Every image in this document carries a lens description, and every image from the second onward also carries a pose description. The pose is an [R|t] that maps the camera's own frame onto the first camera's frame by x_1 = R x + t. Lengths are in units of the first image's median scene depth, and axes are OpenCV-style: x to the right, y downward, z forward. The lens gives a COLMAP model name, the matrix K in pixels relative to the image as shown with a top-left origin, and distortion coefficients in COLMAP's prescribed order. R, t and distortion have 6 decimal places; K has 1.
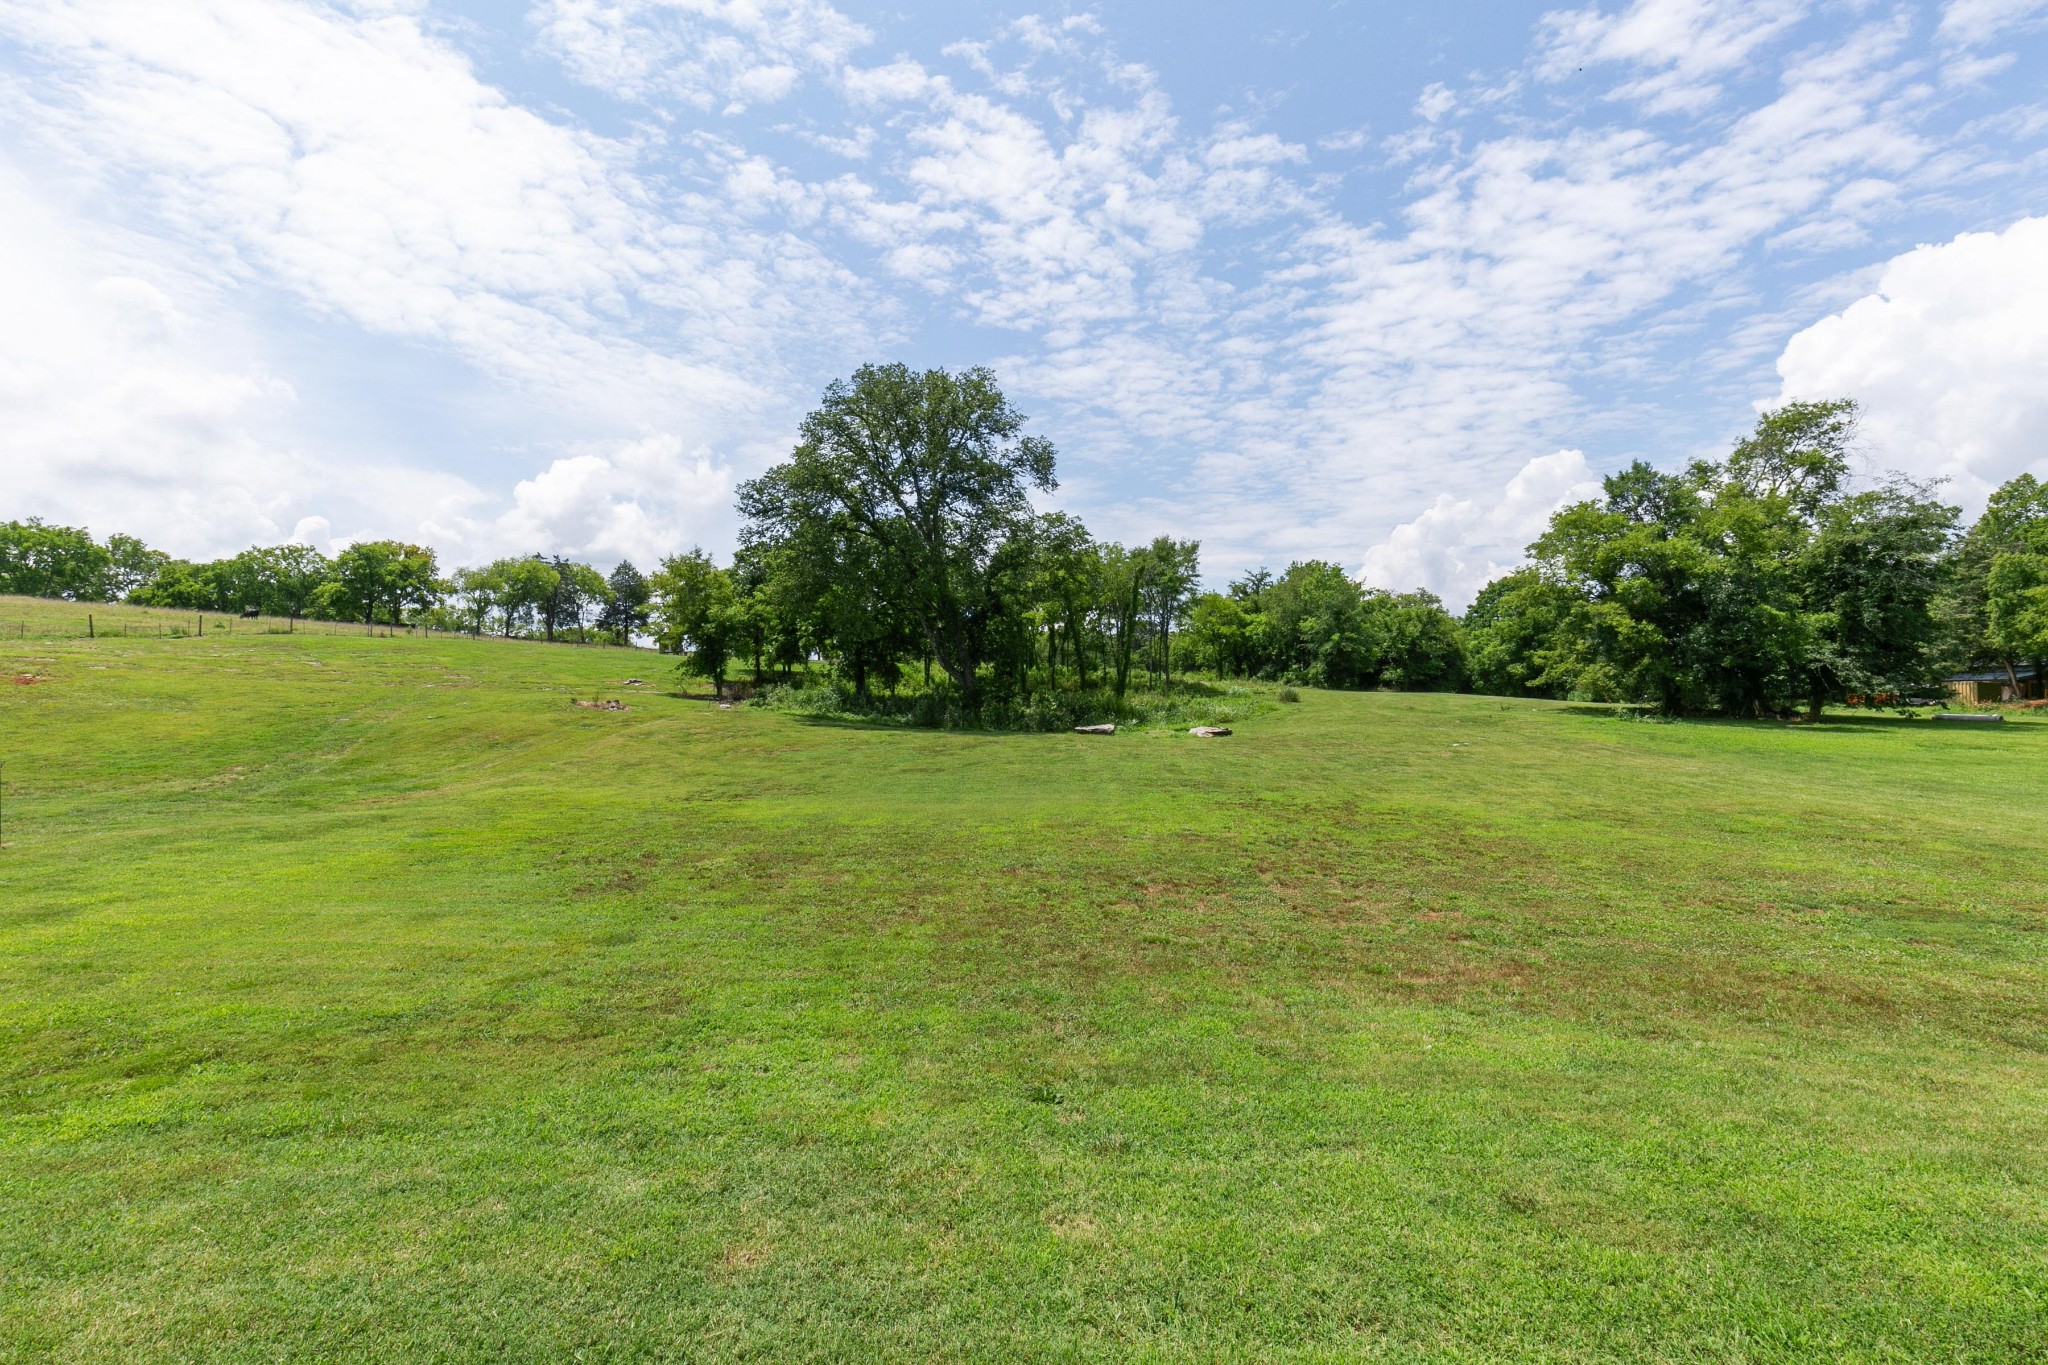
lens RADIAL K [[932.0, 0, 1034.9], [0, 932.0, 699.1], [0, 0, 1]] dist [-0.000196, -0.000685]
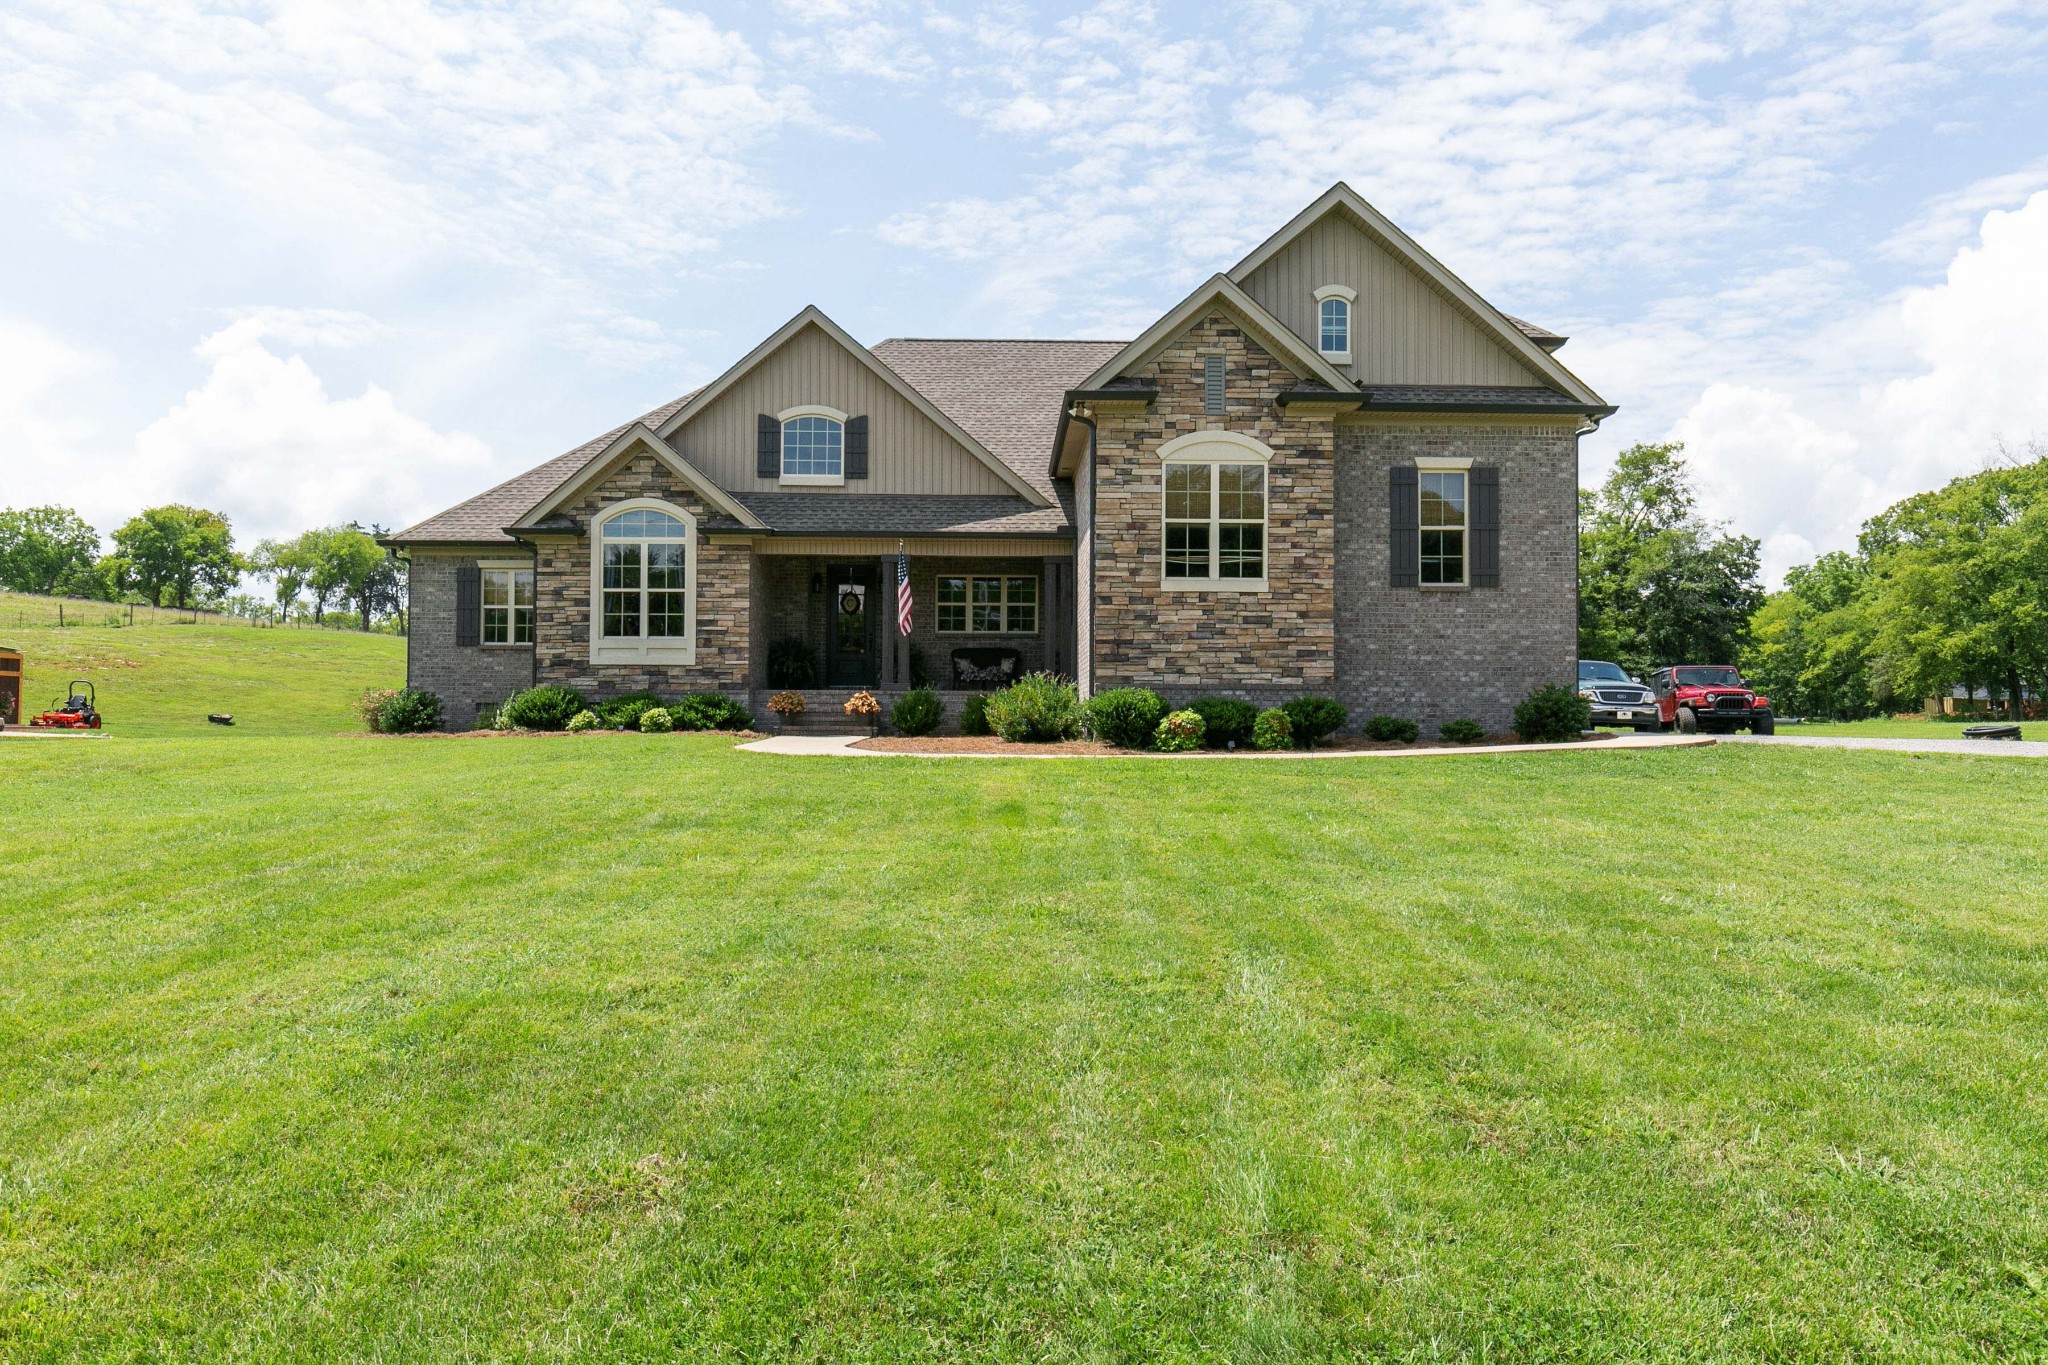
lens RADIAL K [[1448.6, 0, 1022.9], [0, 1448.6, 685.5], [0, 0, 1]] dist [-0.000922, -0.002435]
pose [[0.999538, 0.014979, 0.026464, 0.006174], [-0.014141, 0.999401, -0.031572, 0.015659], [-0.026921, 0.031183, 0.999151, -0.272885]]
